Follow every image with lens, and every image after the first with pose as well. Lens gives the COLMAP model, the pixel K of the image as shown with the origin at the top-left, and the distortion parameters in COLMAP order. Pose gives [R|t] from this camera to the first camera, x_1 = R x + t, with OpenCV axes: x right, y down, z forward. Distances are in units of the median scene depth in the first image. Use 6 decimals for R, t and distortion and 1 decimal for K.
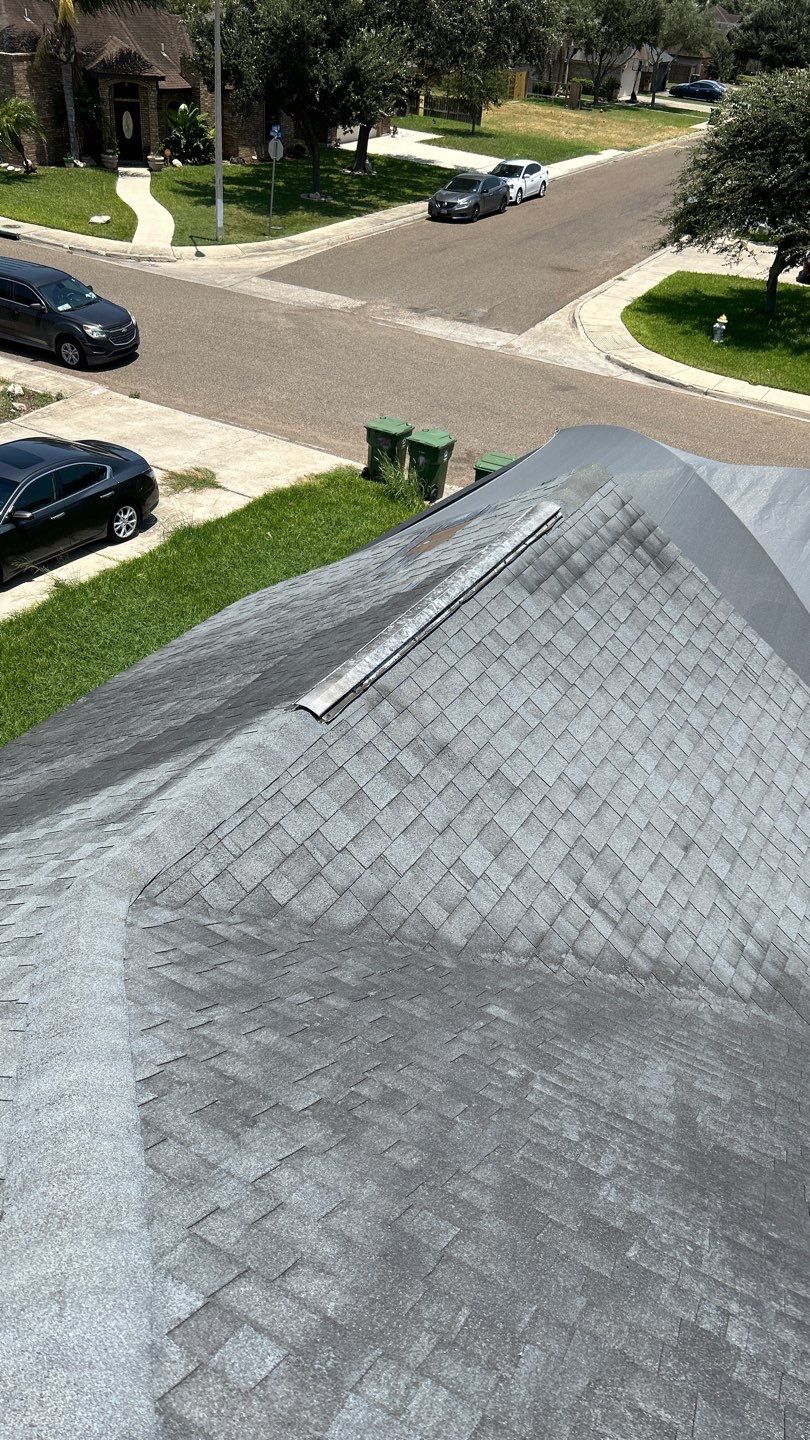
lens RADIAL K [[1134.8, 0, 405.0], [0, 1134.8, 720.0], [0, 0, 1]] dist [0.099173, -0.067262]
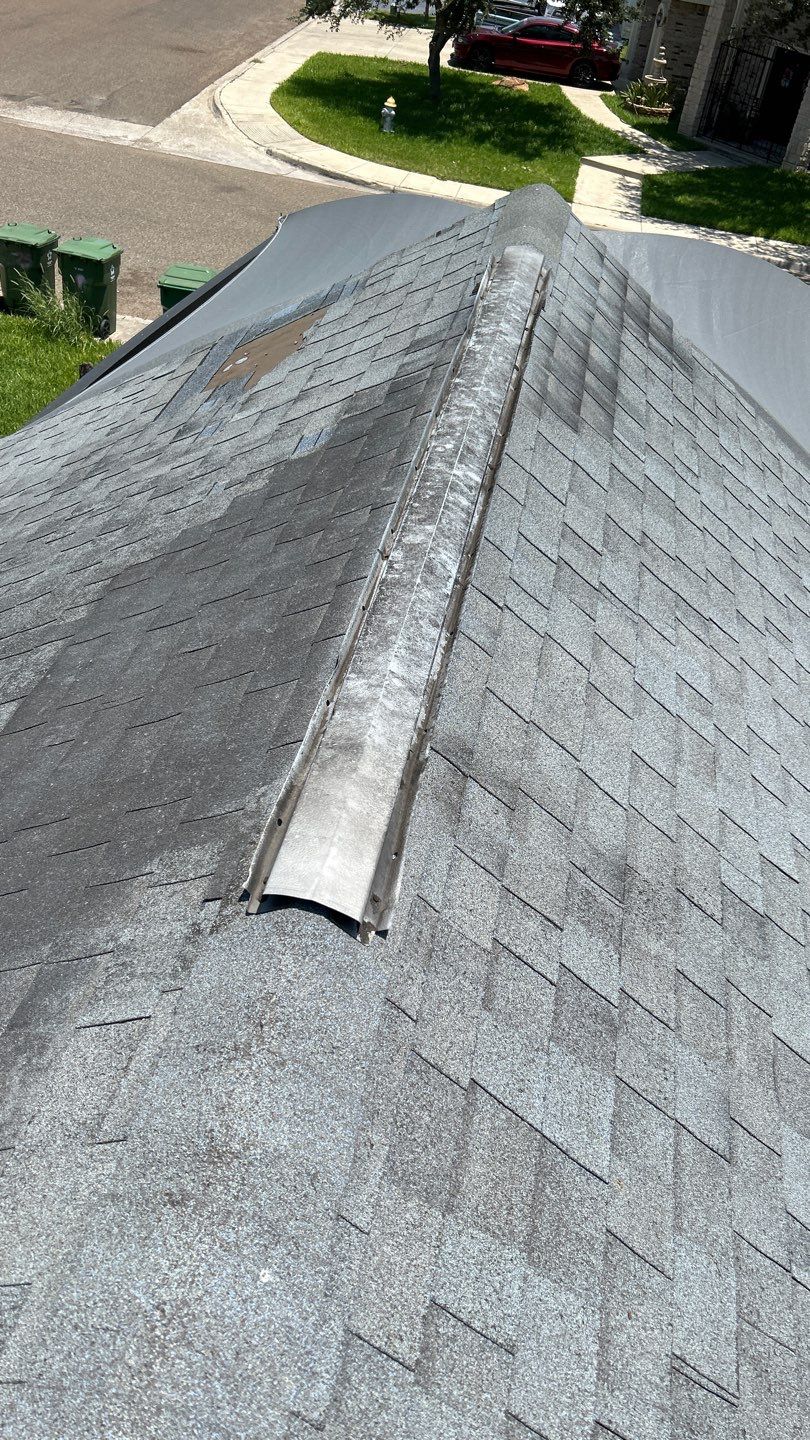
lens RADIAL K [[1134.8, 0, 405.0], [0, 1134.8, 720.0], [0, 0, 1]] dist [0.099173, -0.067262]
pose [[0.948638, -0.166031, 0.269293, -0.024489], [0.131981, 0.981303, 0.140088, -0.016844], [-0.287517, -0.097351, 0.952815, 0.134264]]
